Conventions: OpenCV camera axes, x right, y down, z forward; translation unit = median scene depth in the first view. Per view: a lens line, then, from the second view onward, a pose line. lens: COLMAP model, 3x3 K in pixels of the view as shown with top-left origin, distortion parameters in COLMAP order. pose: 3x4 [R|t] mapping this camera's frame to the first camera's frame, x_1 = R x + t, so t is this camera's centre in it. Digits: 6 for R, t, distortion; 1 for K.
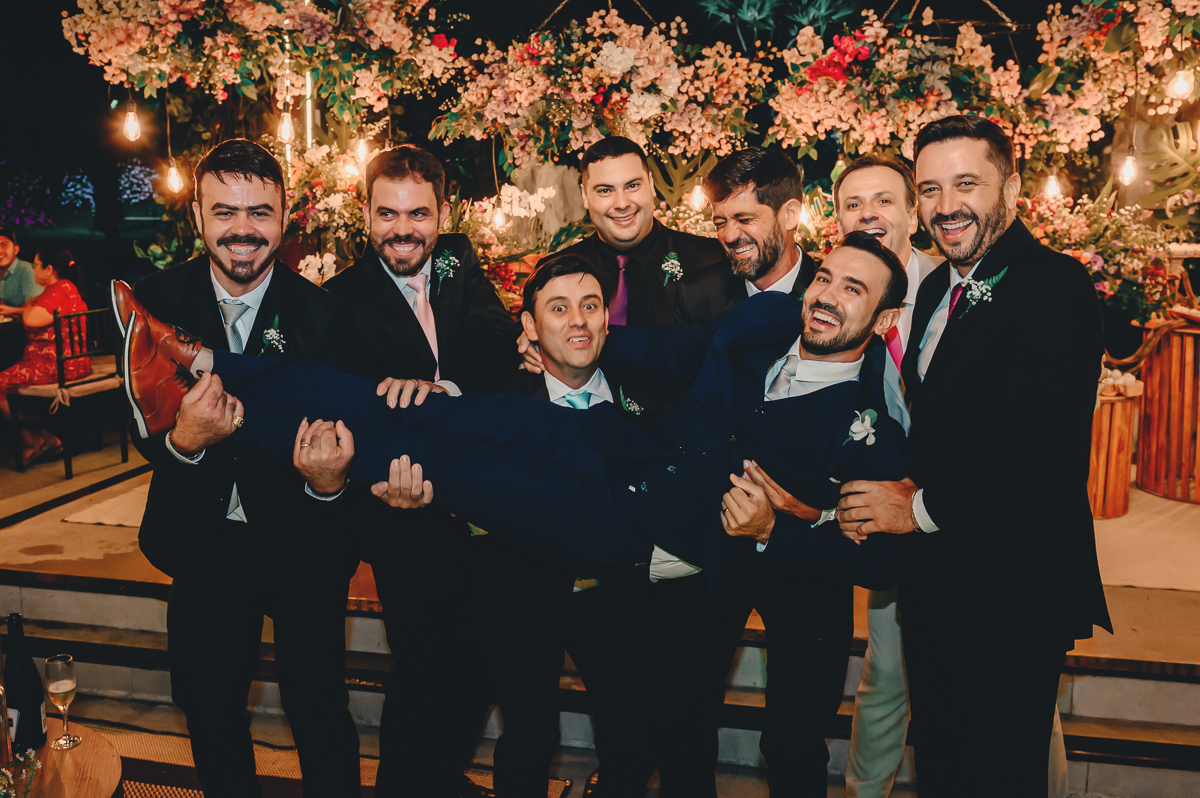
lens RADIAL K [[1253.0, 0, 591.9], [0, 1253.0, 370.8], [0, 0, 1]] dist [-0.032396, 0.000000]
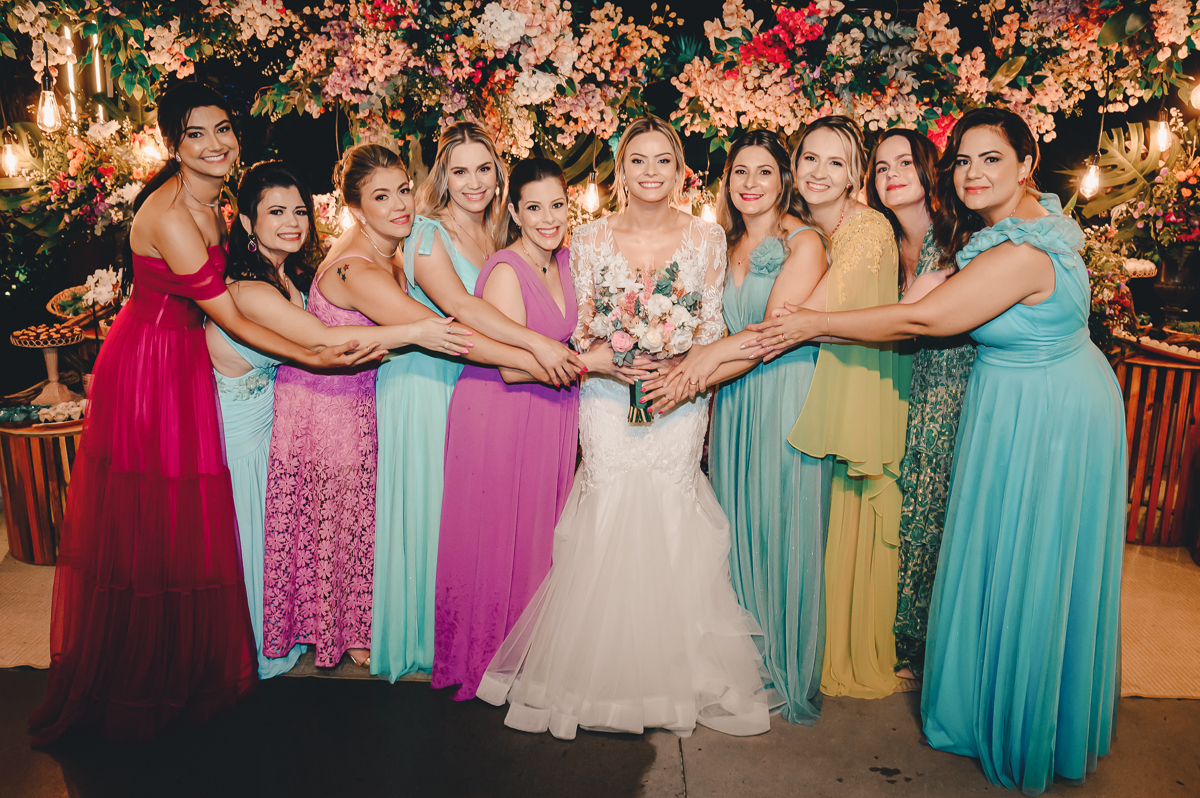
lens RADIAL K [[1035.5, 0, 589.1], [0, 1035.5, 392.2], [0, 0, 1]] dist [-0.031503, 0.003466]
pose [[0.981702, -0.029295, 0.188157, -0.053308], [0.004941, 0.991681, 0.128622, -0.104515], [-0.190360, -0.125339, 0.973680, 0.333721]]
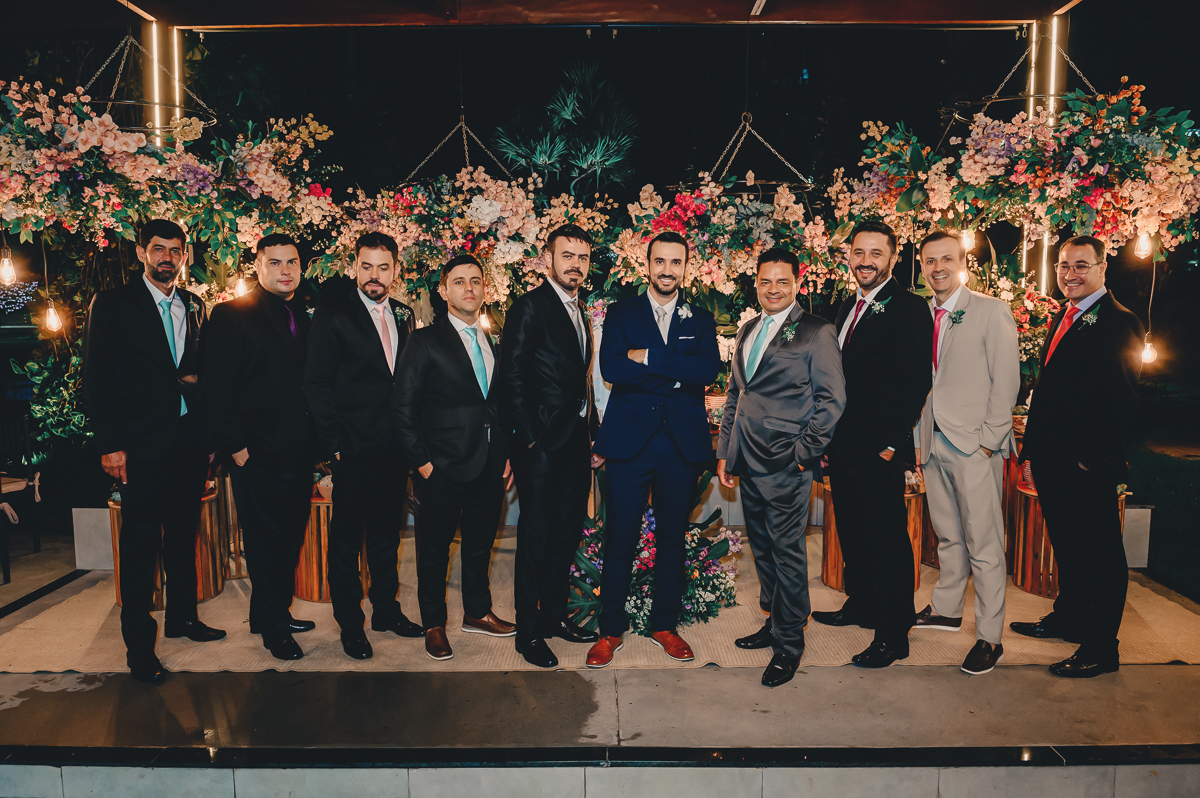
lens RADIAL K [[948.3, 0, 610.1], [0, 948.3, 393.6], [0, 0, 1]] dist [-0.024400, -0.011058]
pose [[0.976060, -0.028951, 0.215567, -0.056949], [0.035139, 0.999072, -0.024927, -0.060156], [-0.214645, 0.031905, 0.976171, 0.153391]]
